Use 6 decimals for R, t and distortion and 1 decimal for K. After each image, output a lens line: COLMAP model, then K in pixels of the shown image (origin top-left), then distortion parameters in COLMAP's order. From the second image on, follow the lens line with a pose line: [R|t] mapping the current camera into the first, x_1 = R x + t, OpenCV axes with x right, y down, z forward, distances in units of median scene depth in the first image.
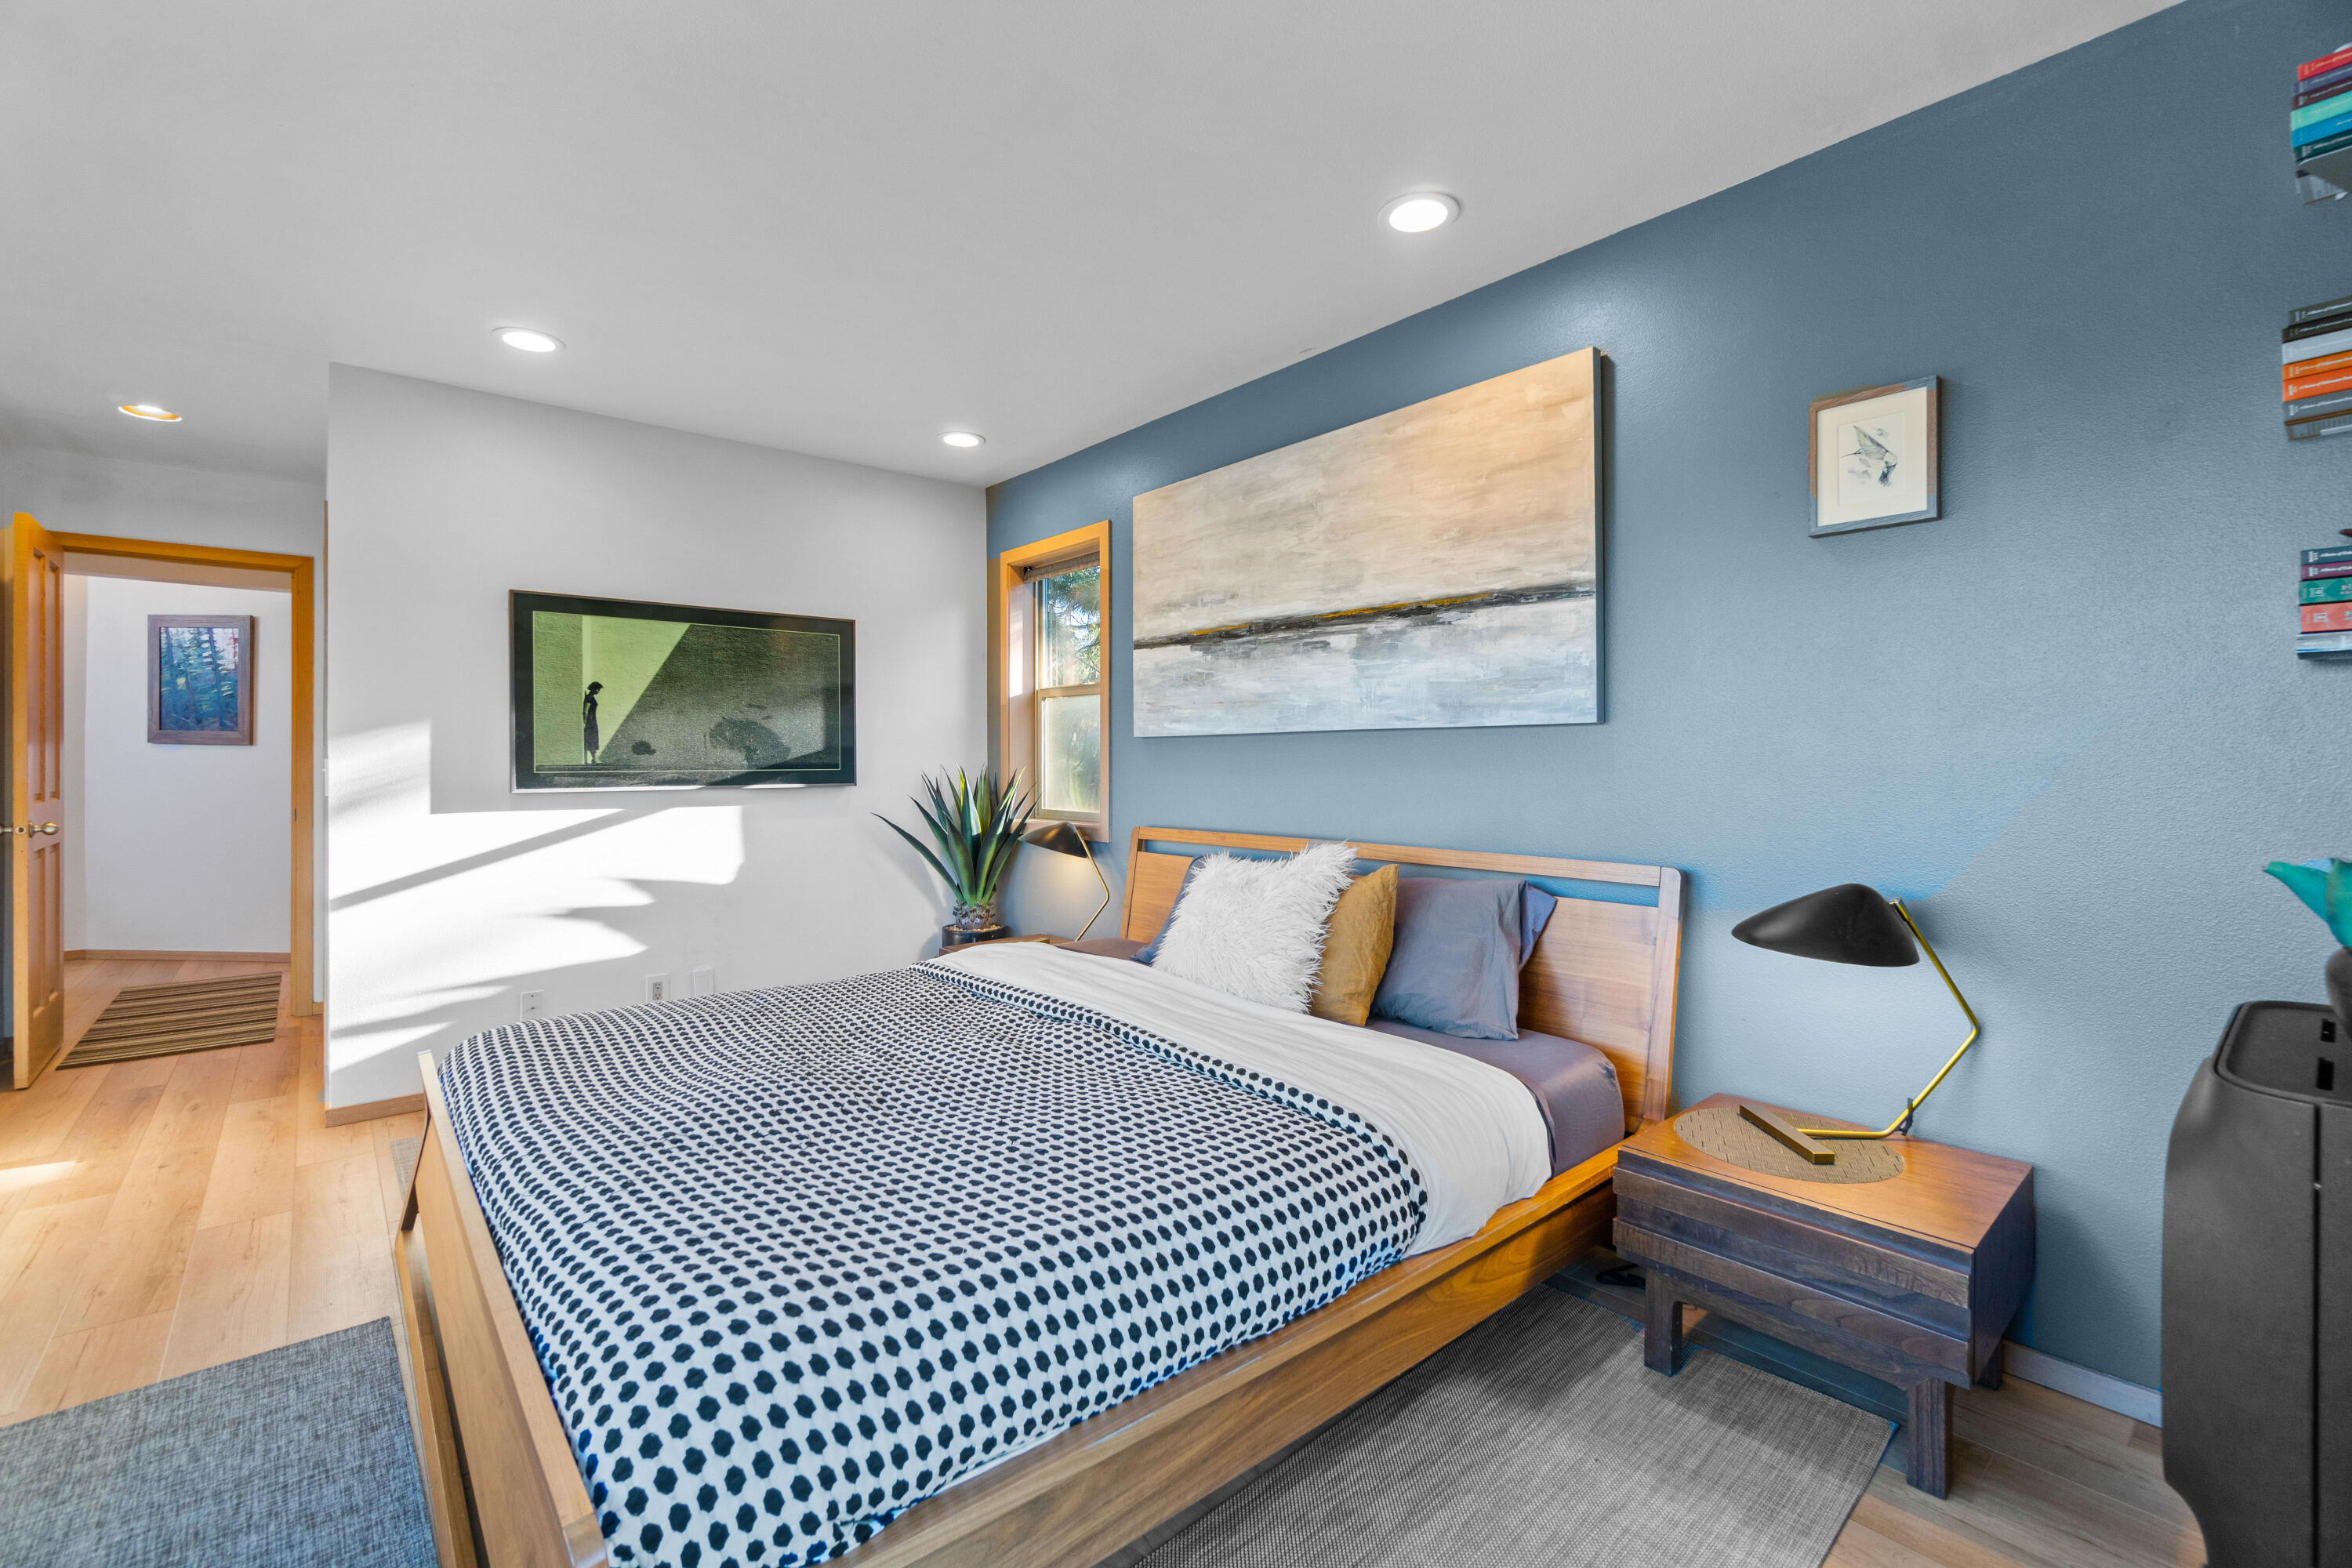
lens RADIAL K [[1012.4, 0, 1191.5], [0, 1012.4, 774.7], [0, 0, 1]] dist [0.000516, -0.000182]
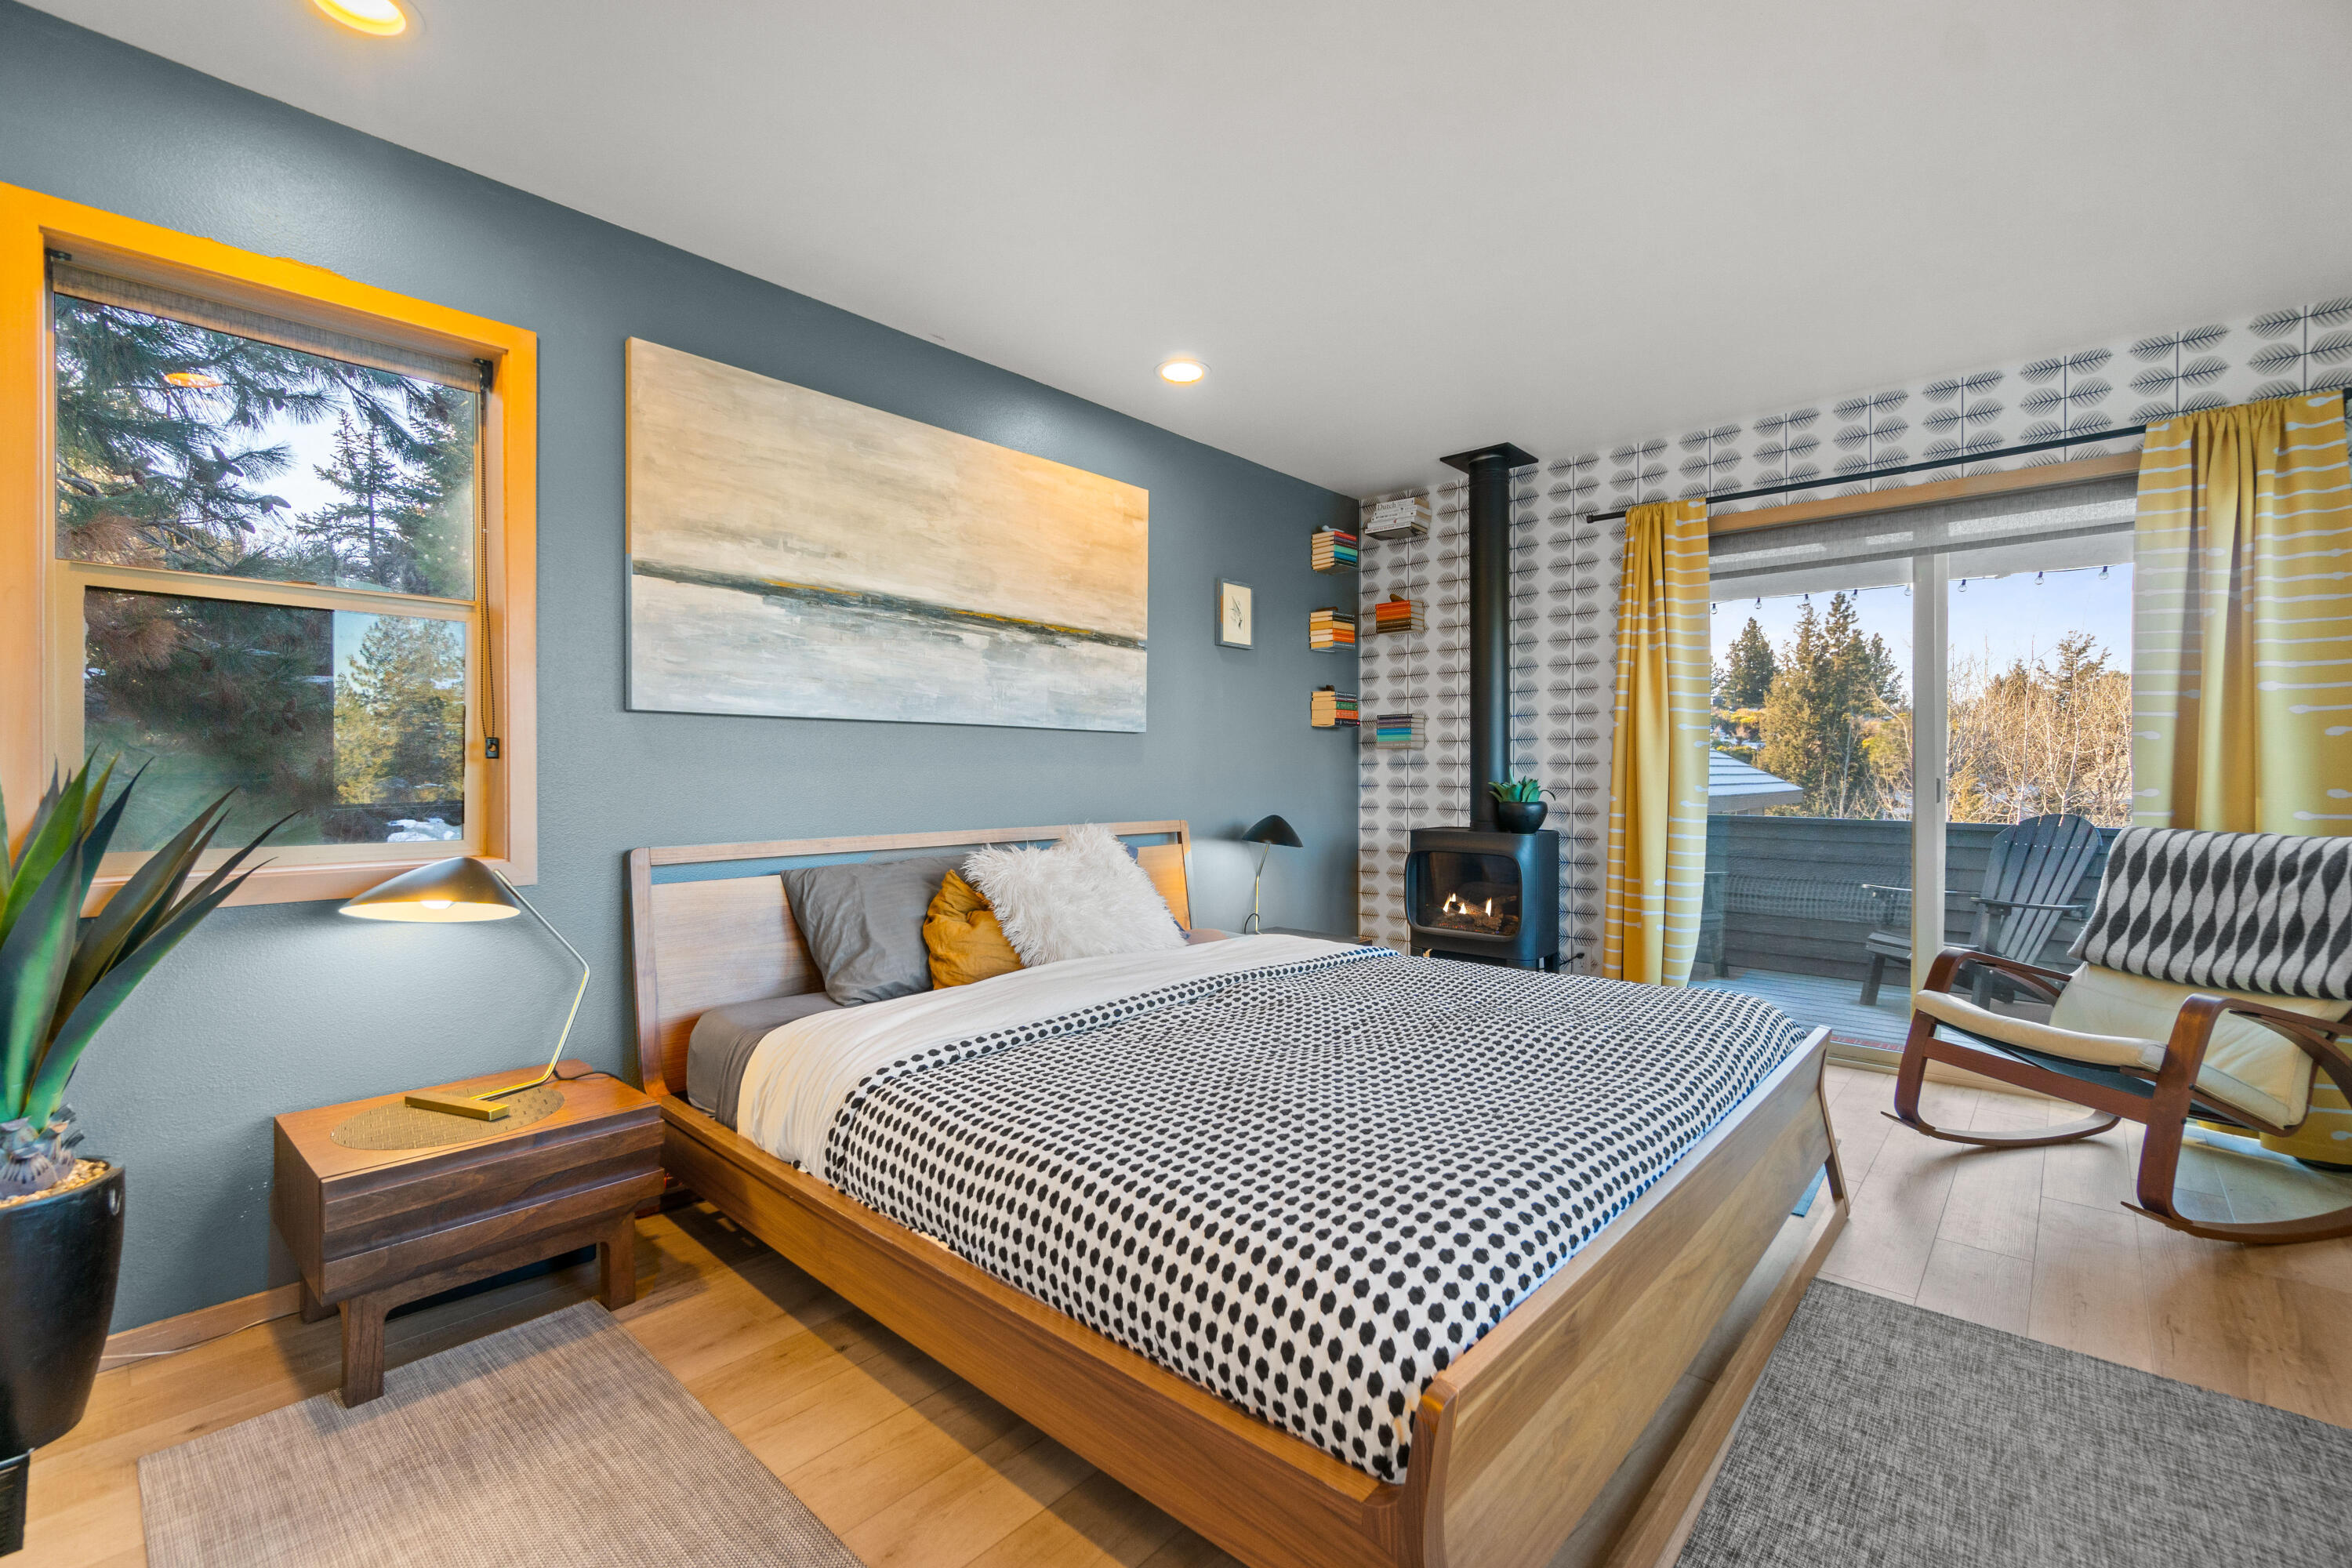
lens RADIAL K [[1012.4, 0, 1191.5], [0, 1012.4, 774.7], [0, 0, 1]] dist [0.000516, -0.000182]
pose [[-0.116299, -0.001343, 0.993213, -0.964032], [0.005766, 0.999981, 0.002027, 0.008414], [-0.993197, 0.005963, -0.116289, 0.933118]]
